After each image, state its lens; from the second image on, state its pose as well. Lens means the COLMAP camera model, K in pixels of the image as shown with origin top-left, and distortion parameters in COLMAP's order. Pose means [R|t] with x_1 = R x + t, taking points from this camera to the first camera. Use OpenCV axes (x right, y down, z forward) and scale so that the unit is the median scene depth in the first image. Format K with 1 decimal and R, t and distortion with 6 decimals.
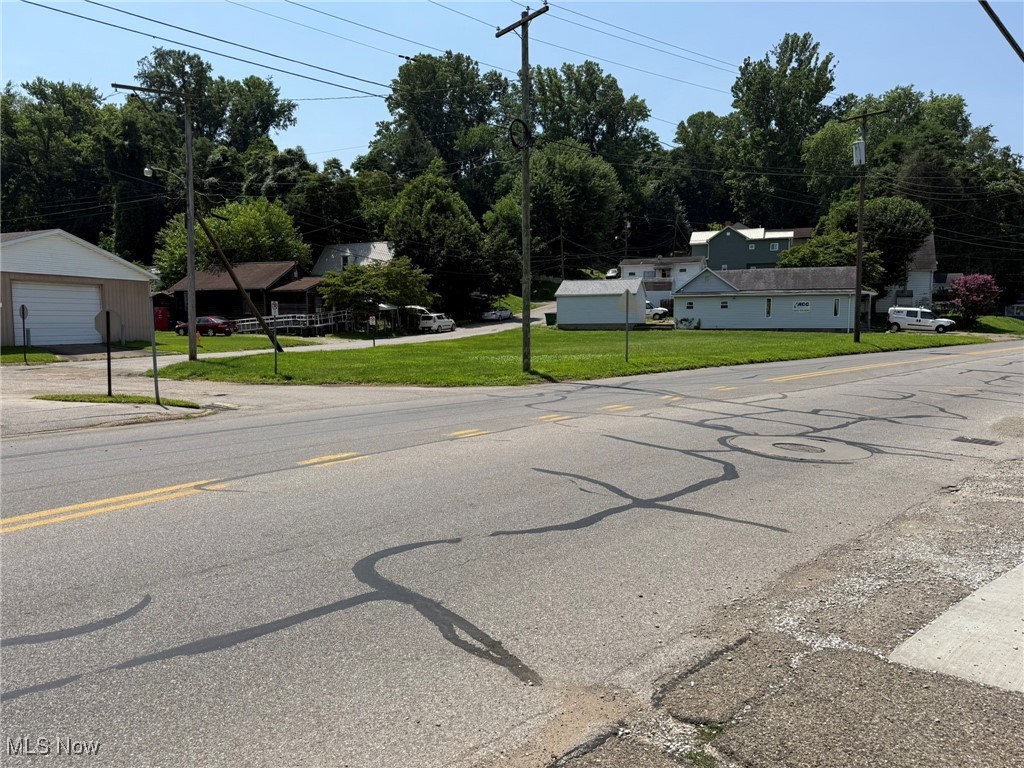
lens RADIAL K [[699.6, 0, 512.0], [0, 699.6, 384.0], [0, 0, 1]] dist [0.075925, -0.191519]
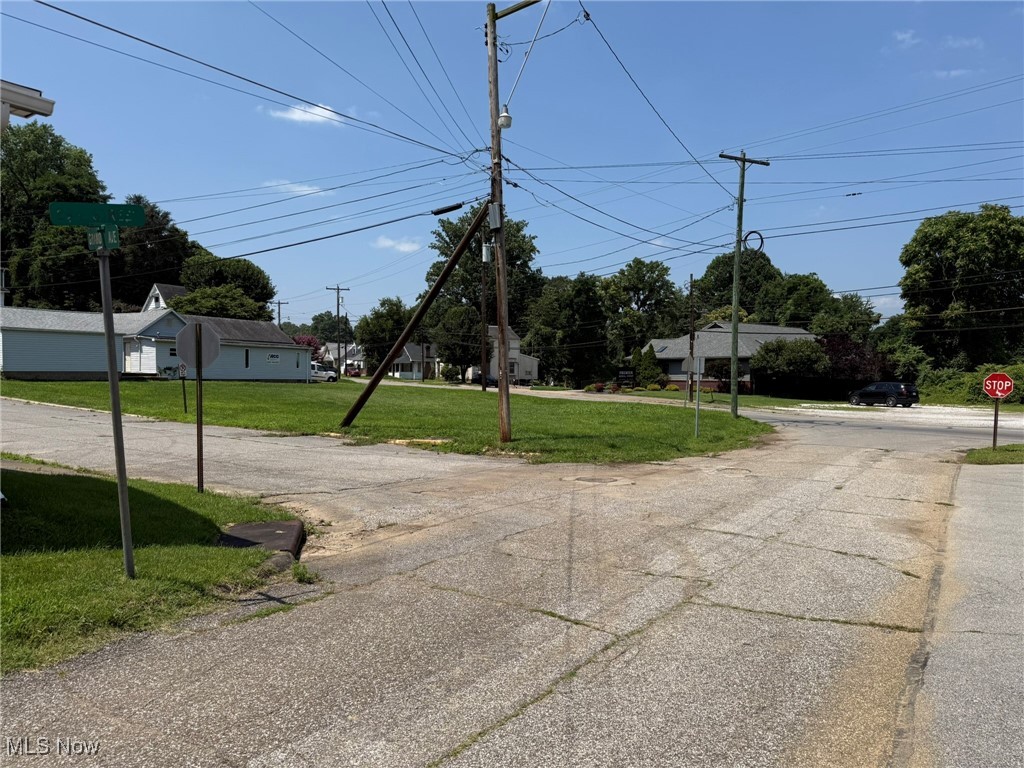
lens RADIAL K [[699.6, 0, 512.0], [0, 699.6, 384.0], [0, 0, 1]] dist [0.075925, -0.191519]
pose [[0.139150, -0.004847, 0.990259, -0.308386], [0.069895, 0.997542, -0.004939, -0.023767], [-0.987802, 0.069902, 0.139147, 0.283515]]
